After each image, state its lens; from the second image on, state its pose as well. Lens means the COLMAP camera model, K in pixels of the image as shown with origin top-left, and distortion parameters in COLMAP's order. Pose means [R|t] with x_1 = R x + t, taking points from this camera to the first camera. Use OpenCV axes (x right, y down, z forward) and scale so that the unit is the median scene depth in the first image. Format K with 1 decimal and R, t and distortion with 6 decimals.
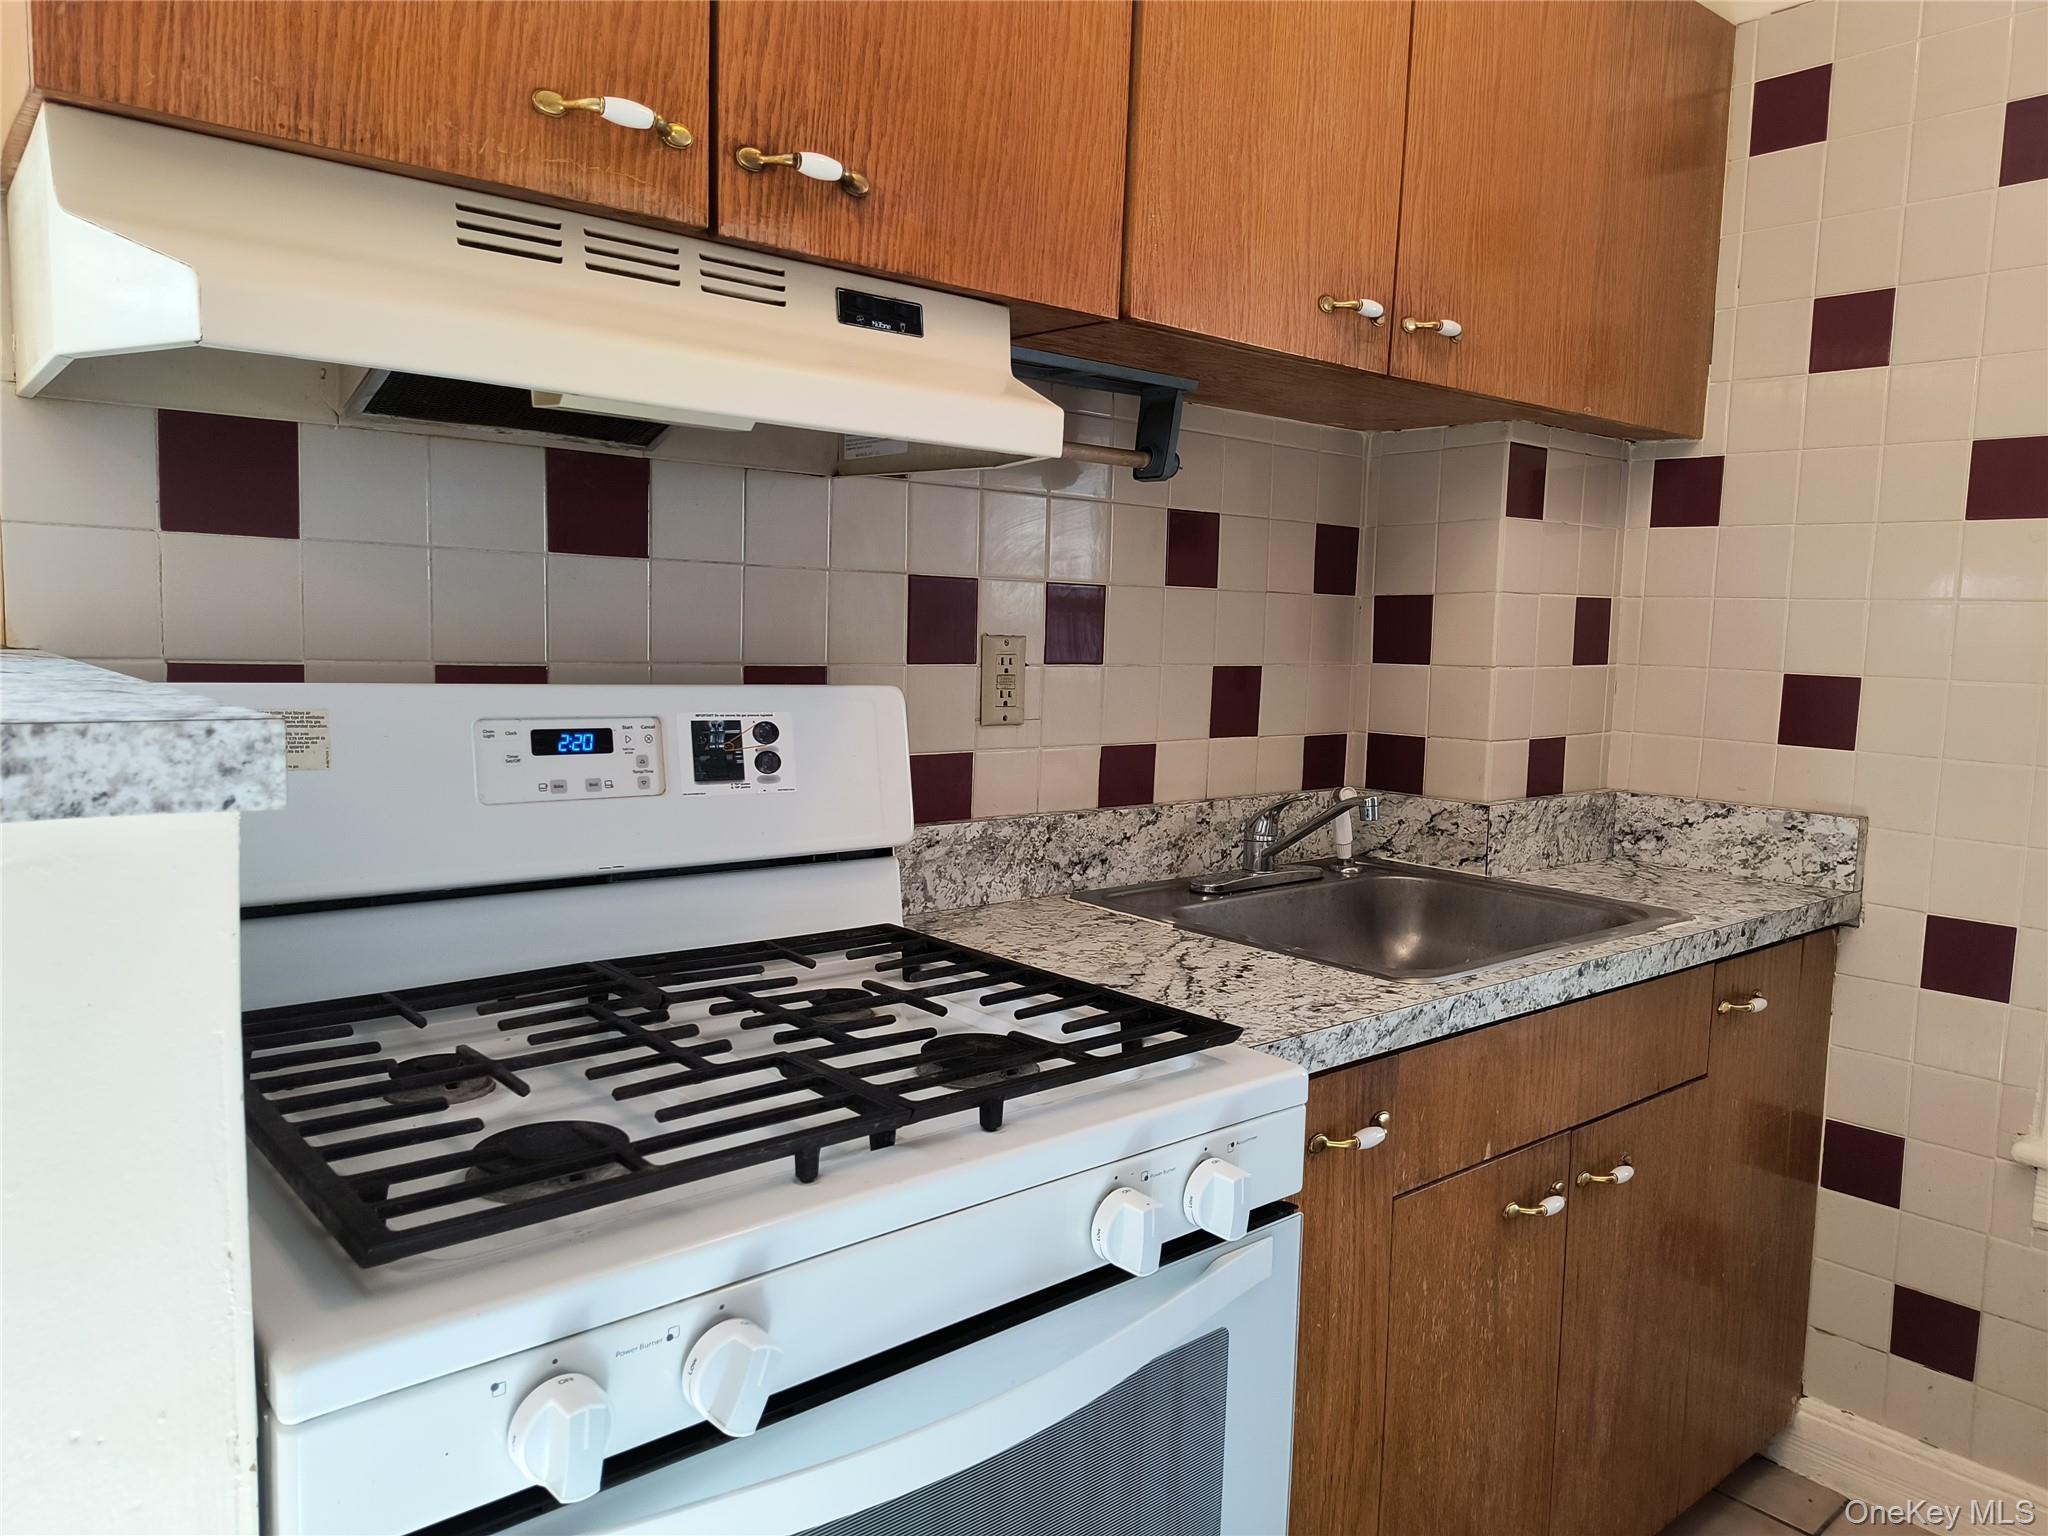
lens RADIAL K [[1413.5, 0, 1026.2], [0, 1413.5, 768.4], [0, 0, 1]] dist [0.015446, -0.023121]
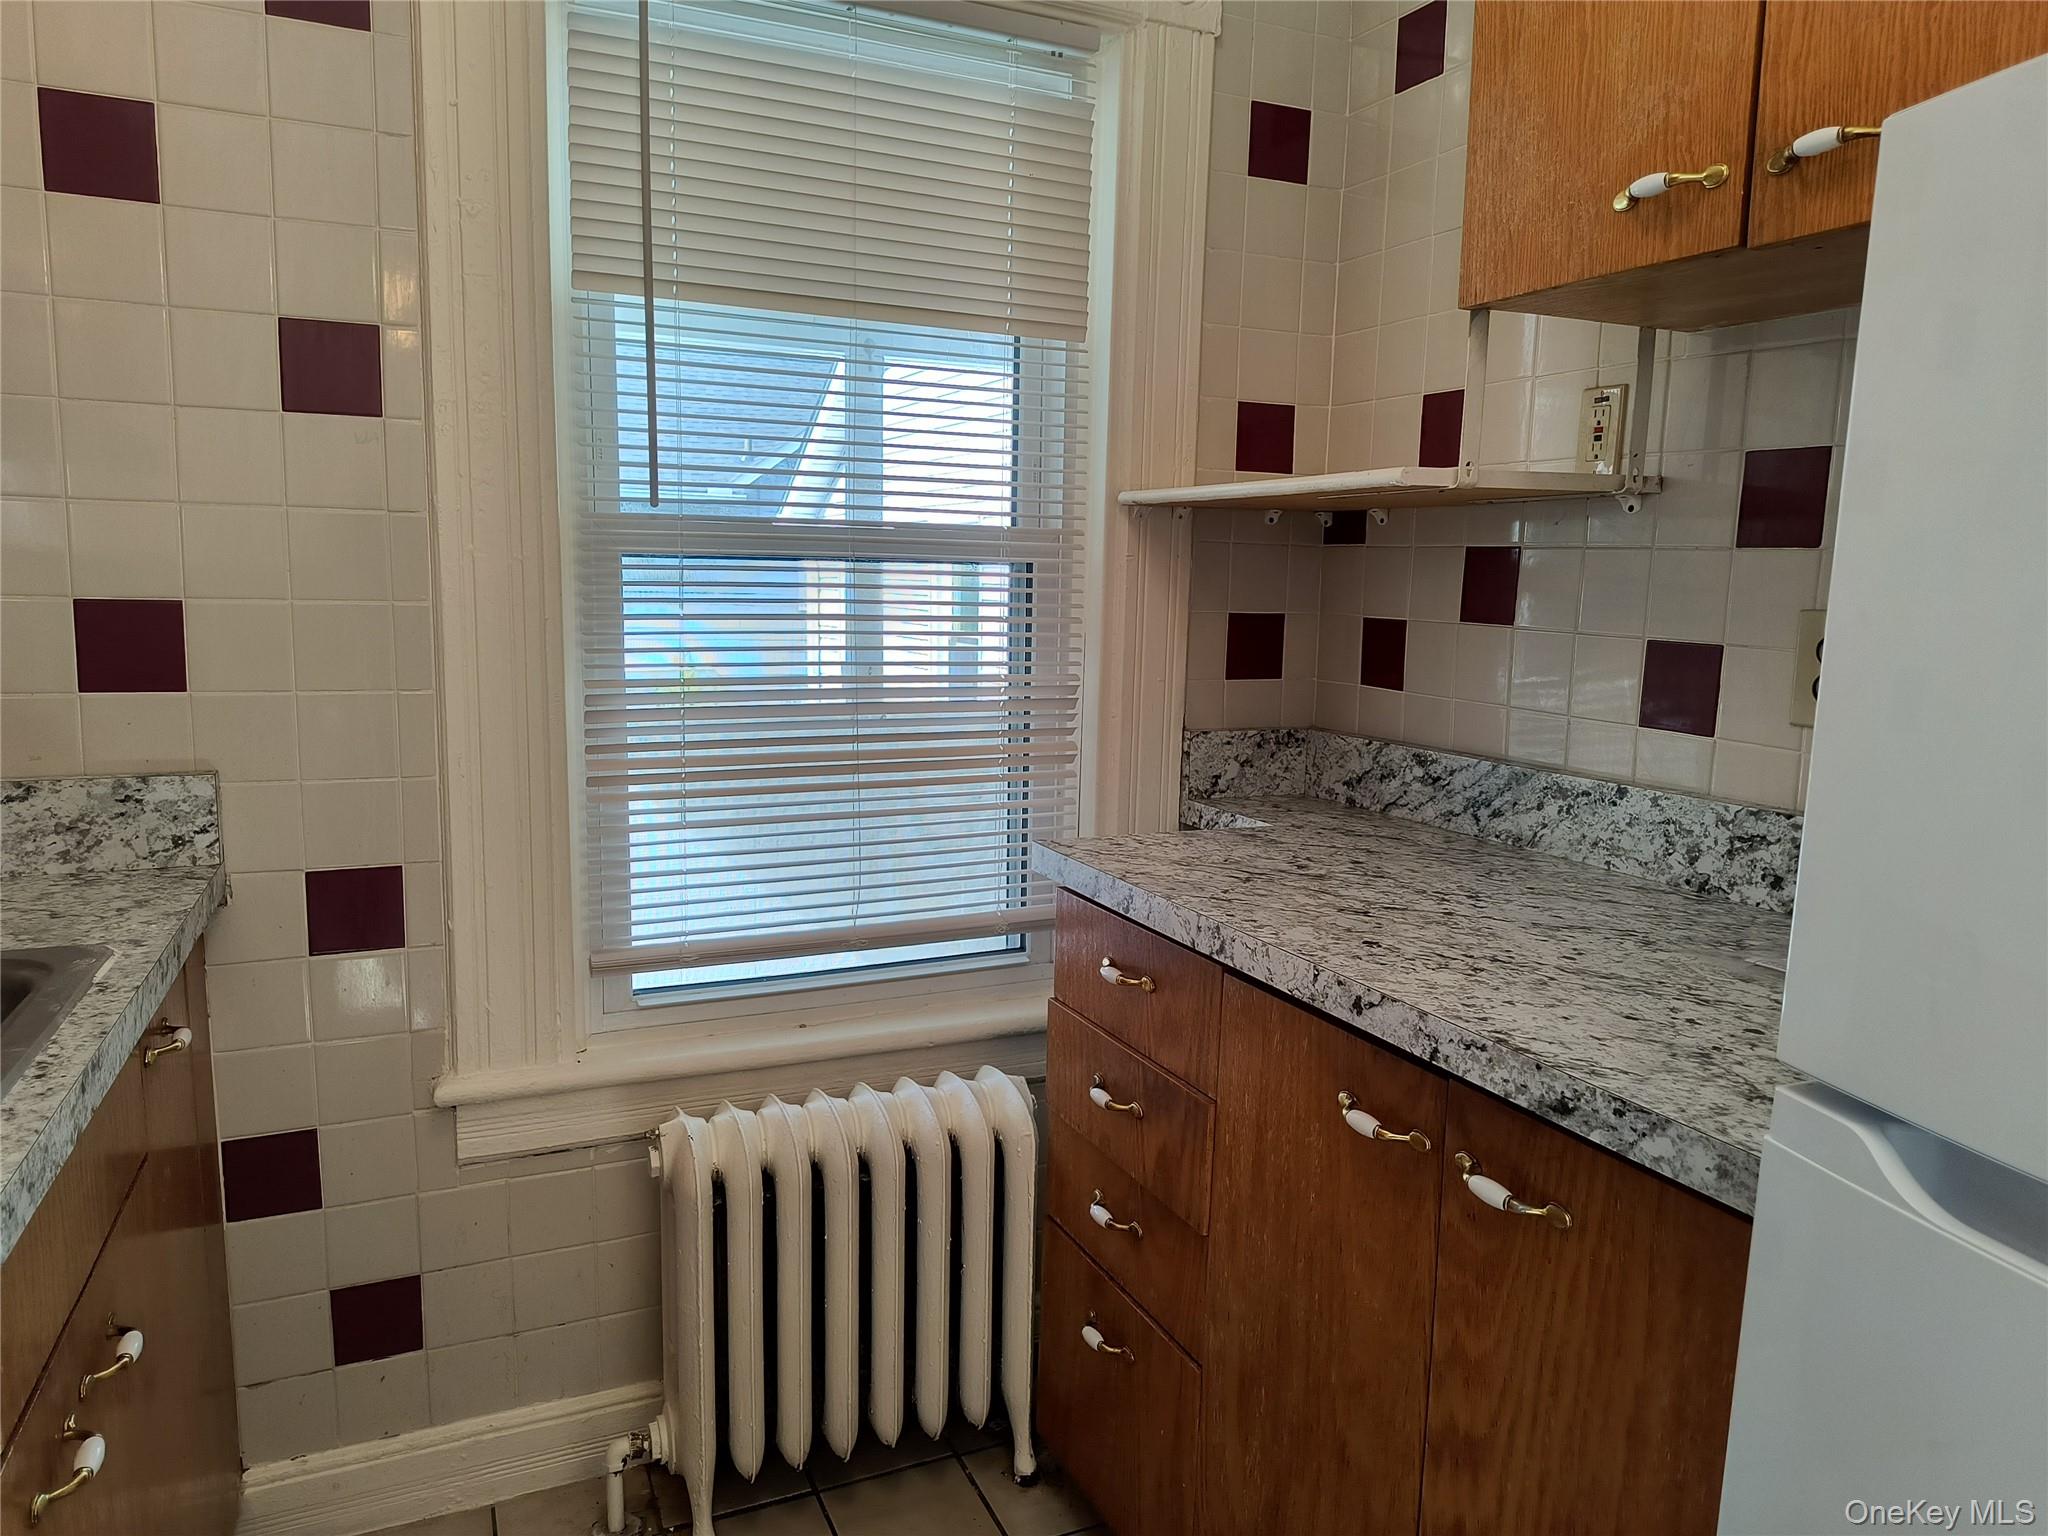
lens RADIAL K [[1413.5, 0, 1028.5], [0, 1413.5, 771.7], [0, 0, 1]] dist [0.015446, -0.023121]
pose [[0.289866, -0.150184, 0.945210, -0.045618], [0.091003, 0.987461, 0.128990, -0.028922], [-0.952731, 0.048627, 0.299899, 0.316918]]
